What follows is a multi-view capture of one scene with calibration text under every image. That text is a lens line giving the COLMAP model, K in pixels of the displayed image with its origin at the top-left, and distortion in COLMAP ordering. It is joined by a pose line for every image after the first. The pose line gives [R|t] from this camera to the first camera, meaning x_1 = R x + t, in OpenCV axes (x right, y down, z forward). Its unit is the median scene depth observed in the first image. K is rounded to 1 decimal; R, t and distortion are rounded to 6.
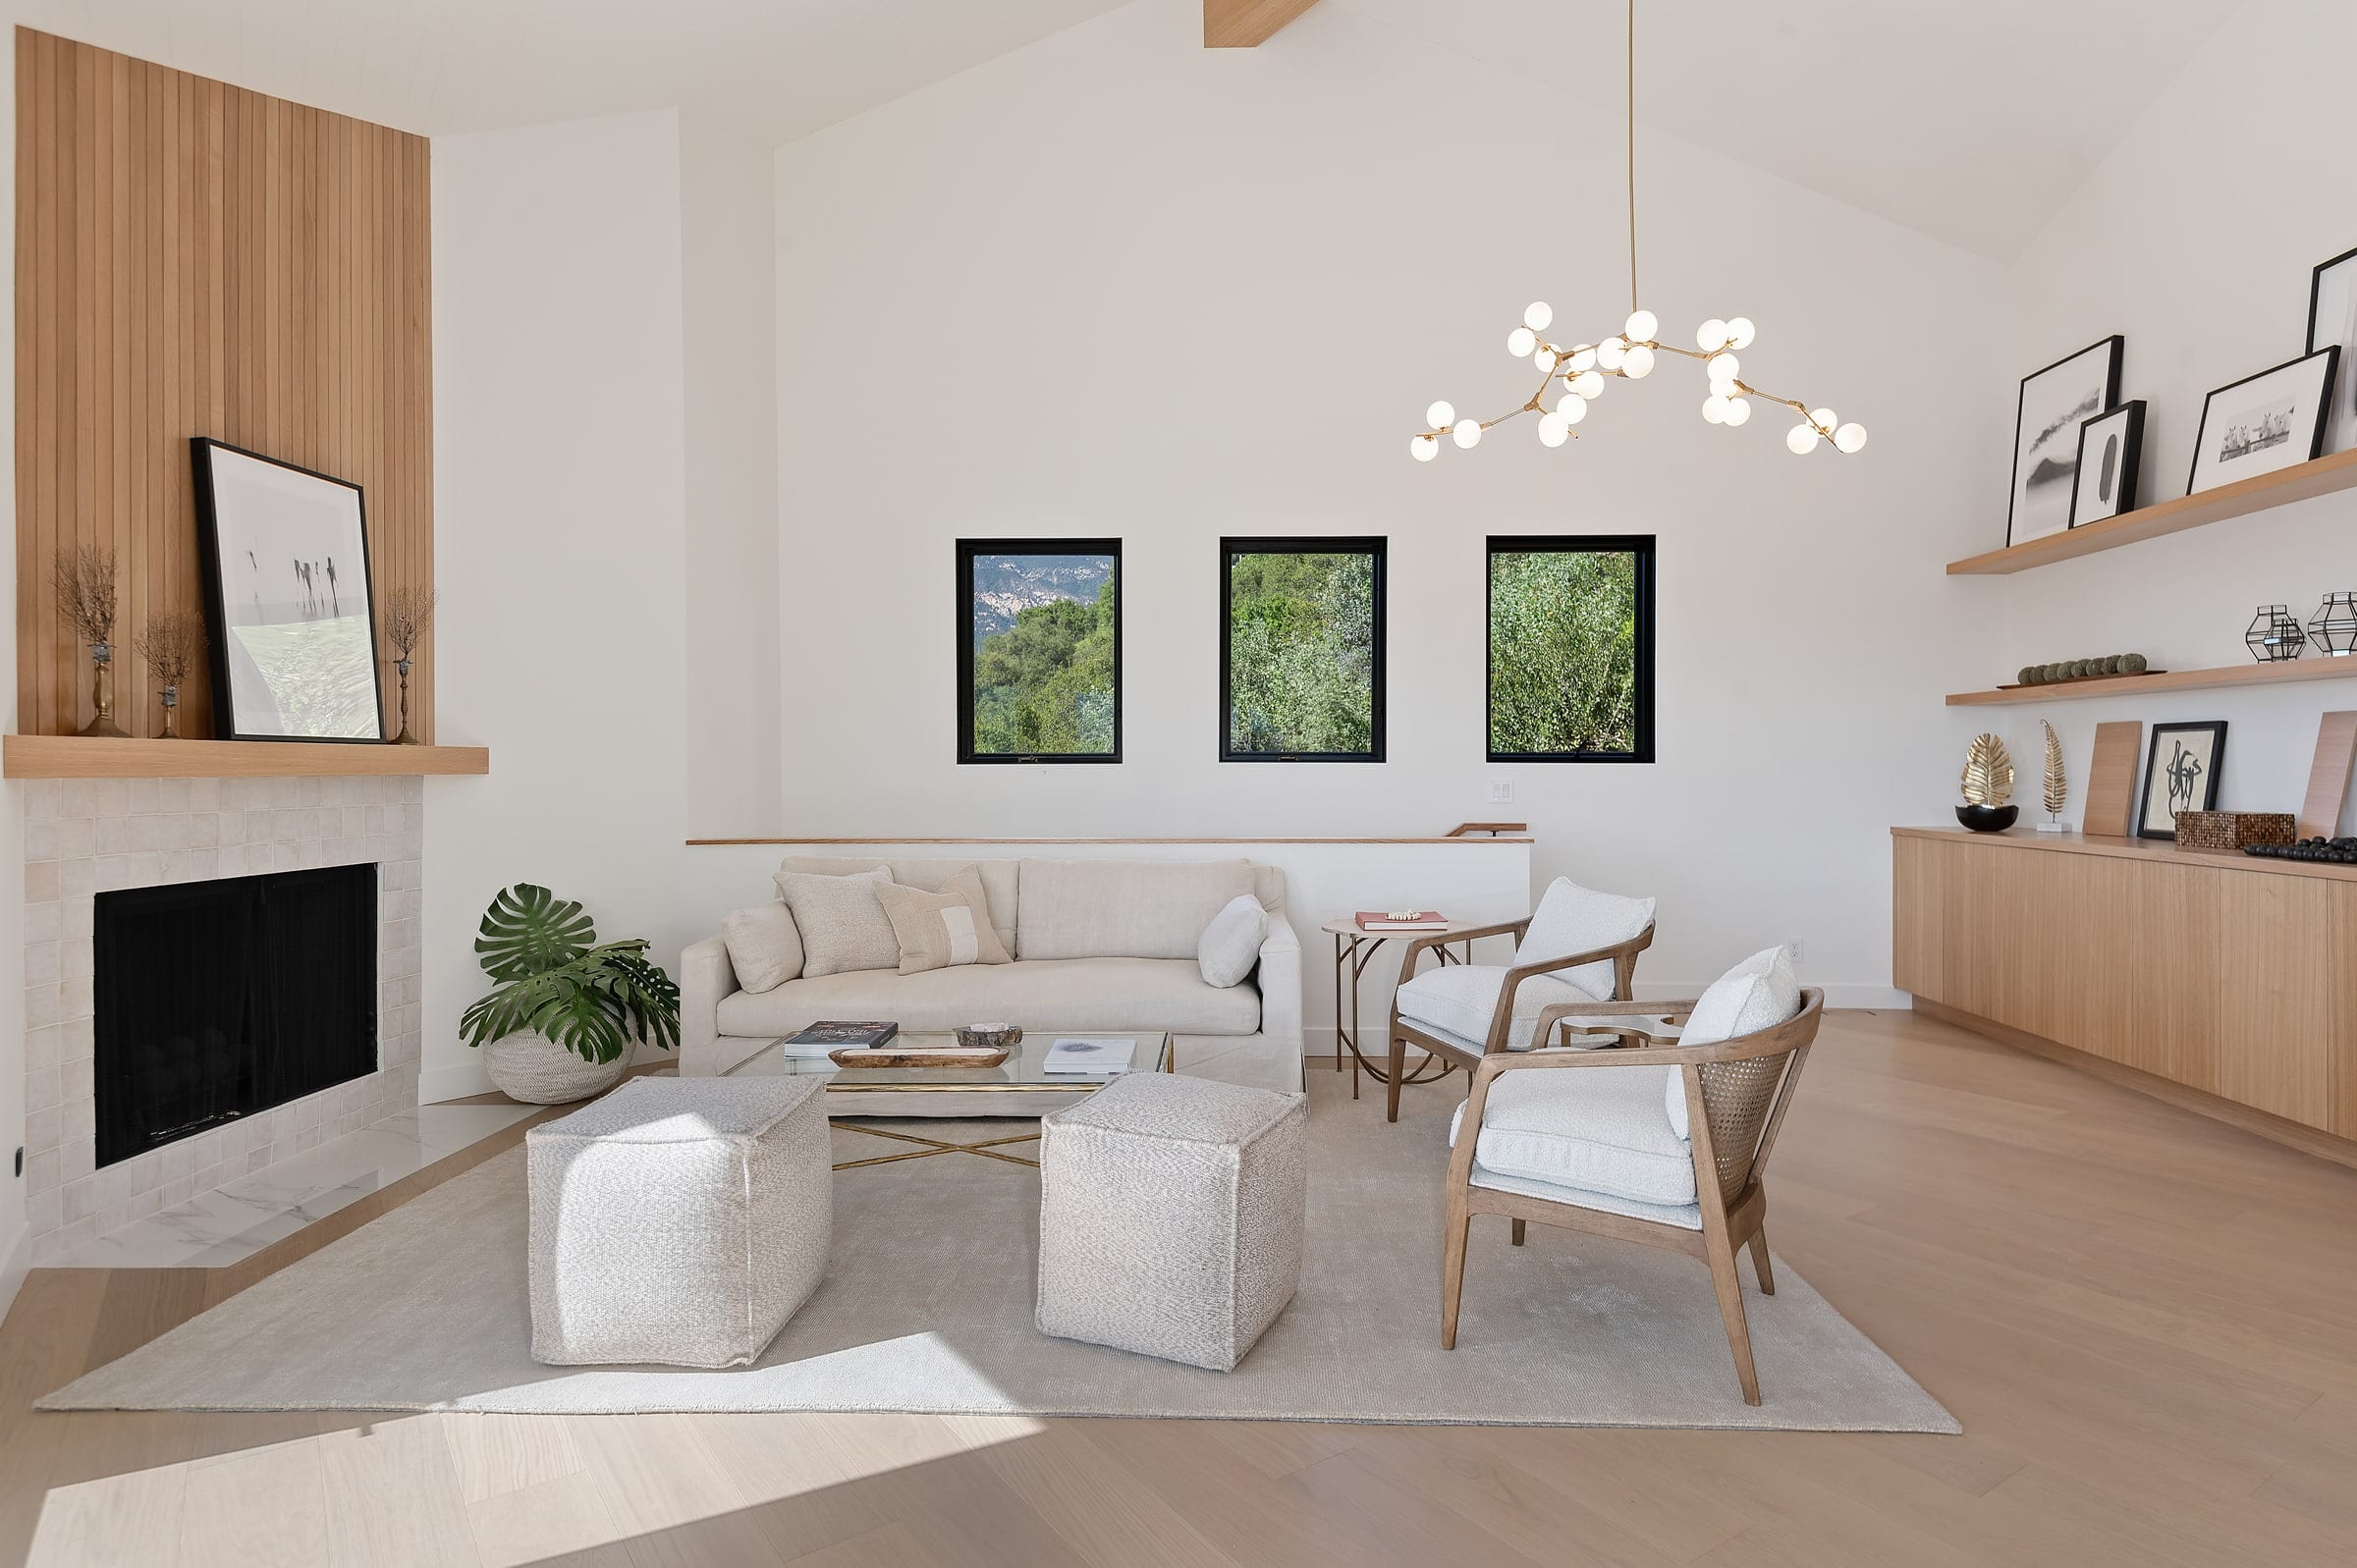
lens RADIAL K [[1315.9, 0, 1174.1], [0, 1315.9, 783.2], [0, 0, 1]] dist [0.016200, -0.004294]
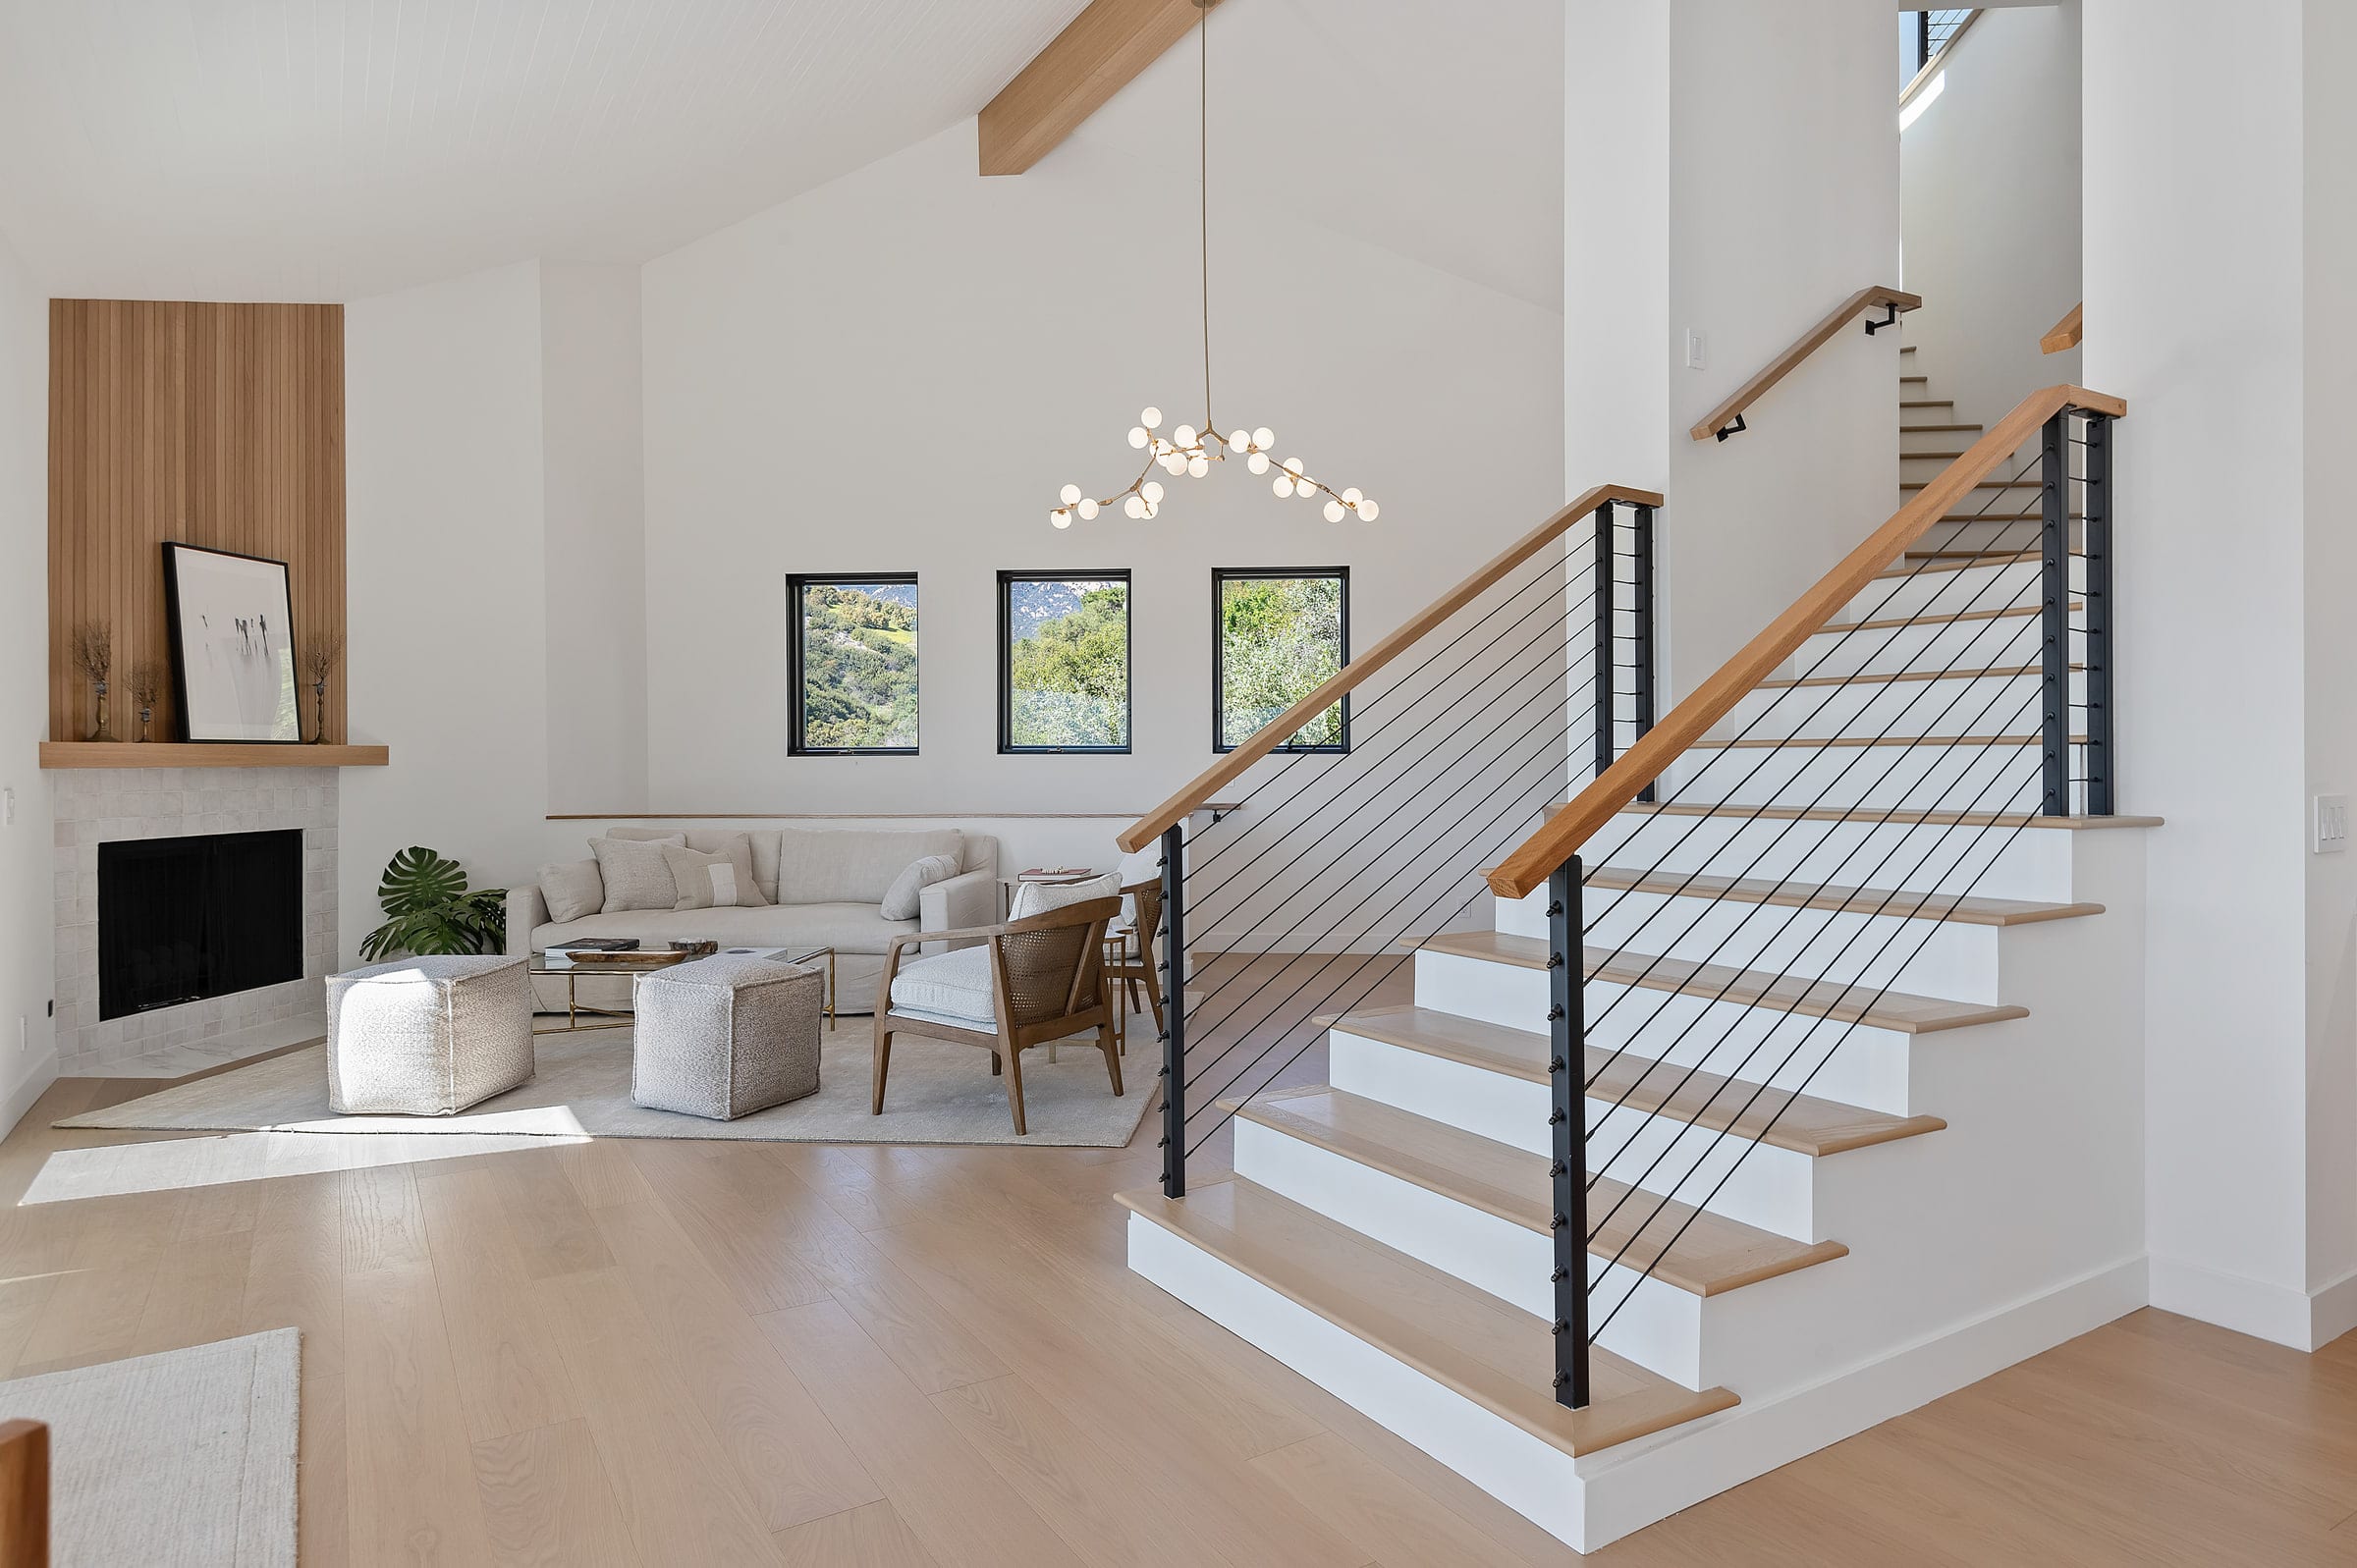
lens RADIAL K [[1405.4, 0, 1191.0], [0, 1405.4, 772.6], [0, 0, 1]] dist [0.005040, -0.004392]
pose [[0.998321, -0.001879, -0.057889, 0.459171], [0.001845, 0.999998, -0.000635, 0.003548], [0.057890, 0.000527, 0.998323, -0.468073]]
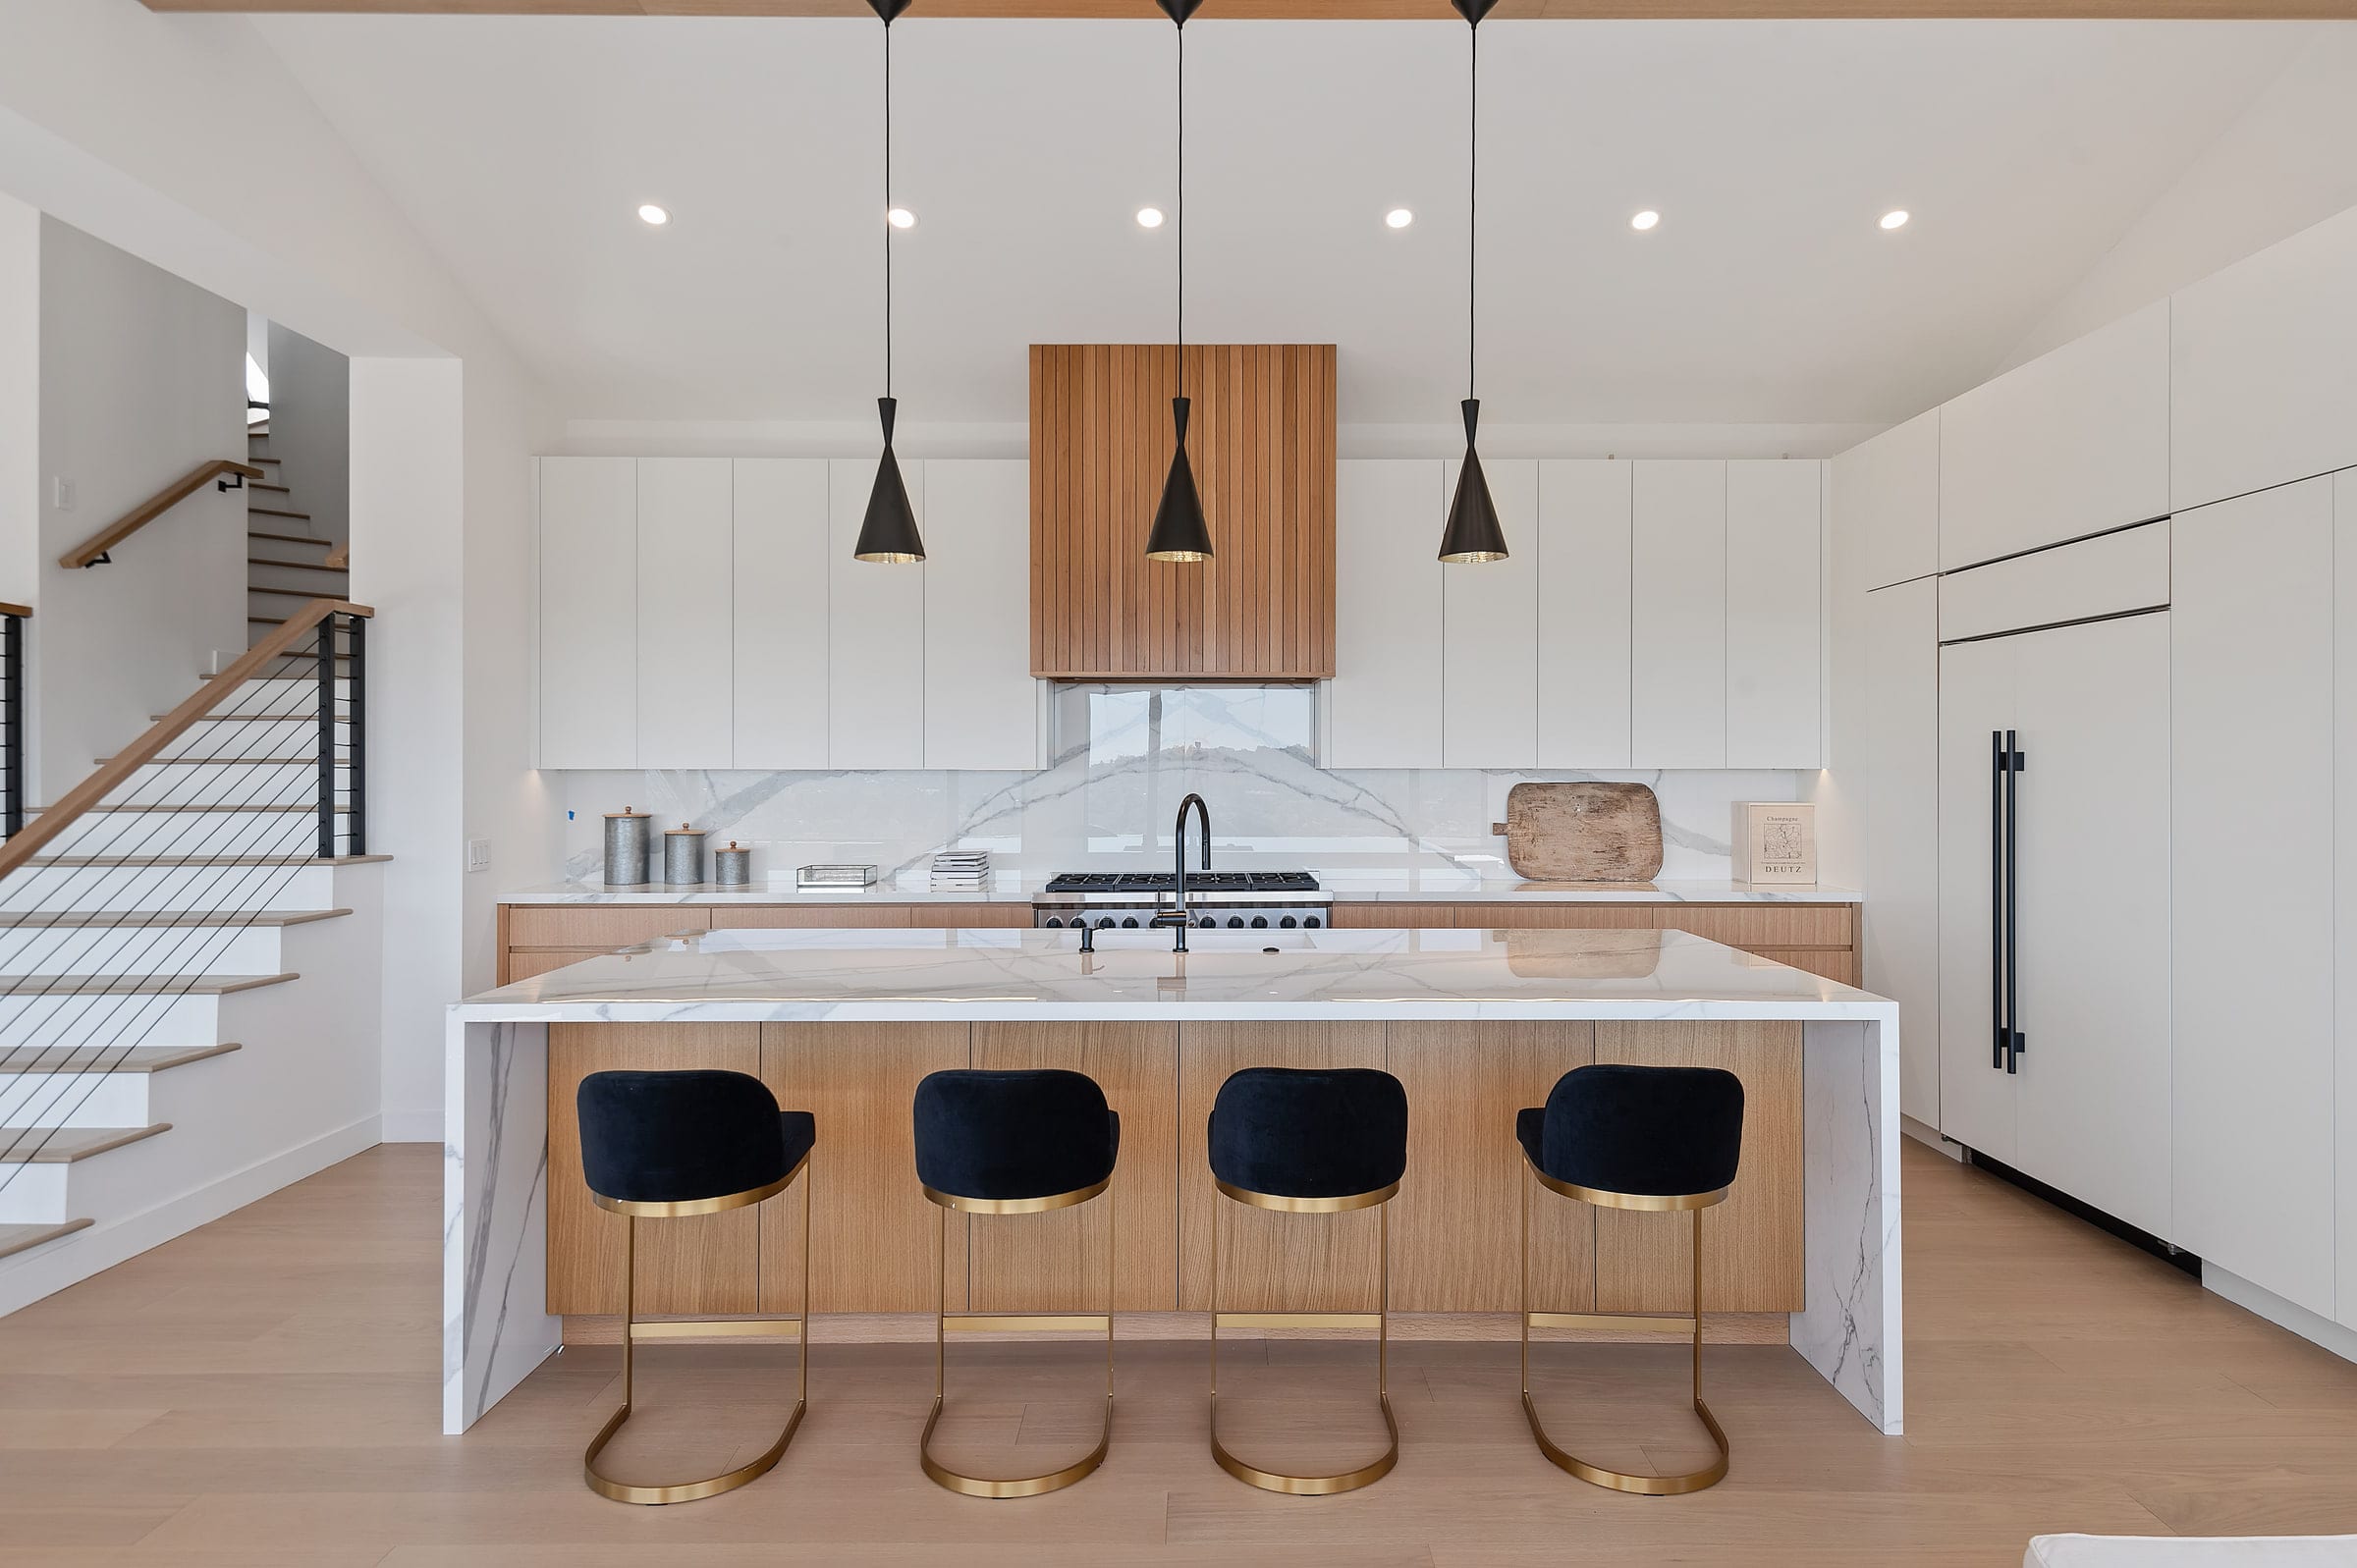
lens RADIAL K [[1405.4, 0, 1187.4], [0, 1405.4, 765.2], [0, 0, 1]] dist [0.005040, -0.004392]
pose [[0.574350, 0.002522, 0.818606, 0.307880], [0.008217, 0.999927, -0.008846, -0.034326], [-0.818568, 0.011807, 0.574288, -0.989284]]
